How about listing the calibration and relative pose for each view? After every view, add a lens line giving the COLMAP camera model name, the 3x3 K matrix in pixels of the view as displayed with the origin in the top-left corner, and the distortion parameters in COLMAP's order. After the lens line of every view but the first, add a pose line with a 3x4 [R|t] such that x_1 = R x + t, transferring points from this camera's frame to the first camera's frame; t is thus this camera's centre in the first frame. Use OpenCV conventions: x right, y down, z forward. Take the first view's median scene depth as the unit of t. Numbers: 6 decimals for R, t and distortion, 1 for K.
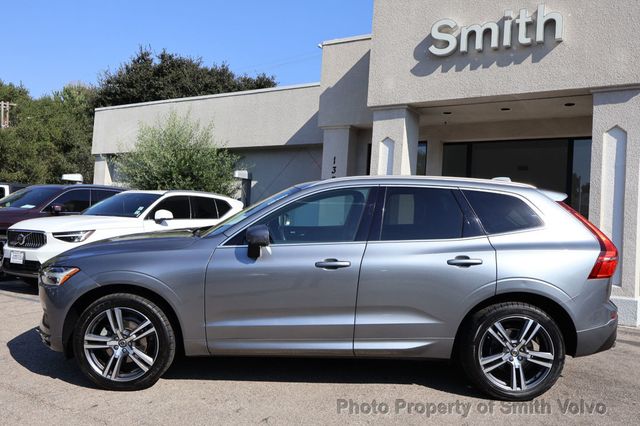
lens RADIAL K [[587.6, 0, 319.9], [0, 587.6, 213.3], [0, 0, 1]] dist [0.008561, 0.000000]
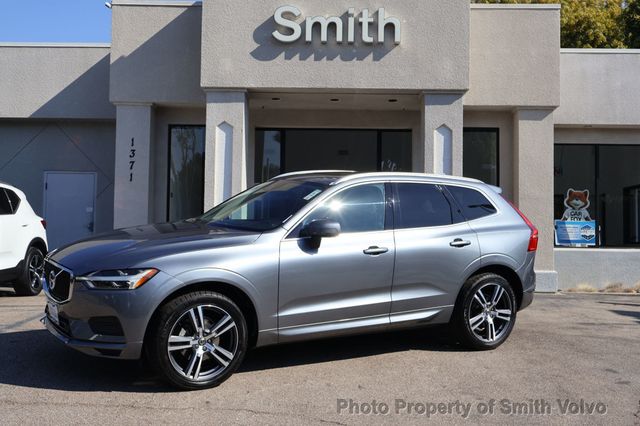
lens RADIAL K [[748.1, 0, 320.1], [0, 748.1, 212.3], [0, 0, 1]] dist [0.021952, 0.000000]
pose [[0.835806, -0.023714, 0.548512, -0.826819], [0.013325, 0.999649, 0.022915, -0.022036], [-0.548863, -0.011844, 0.835828, -0.153901]]
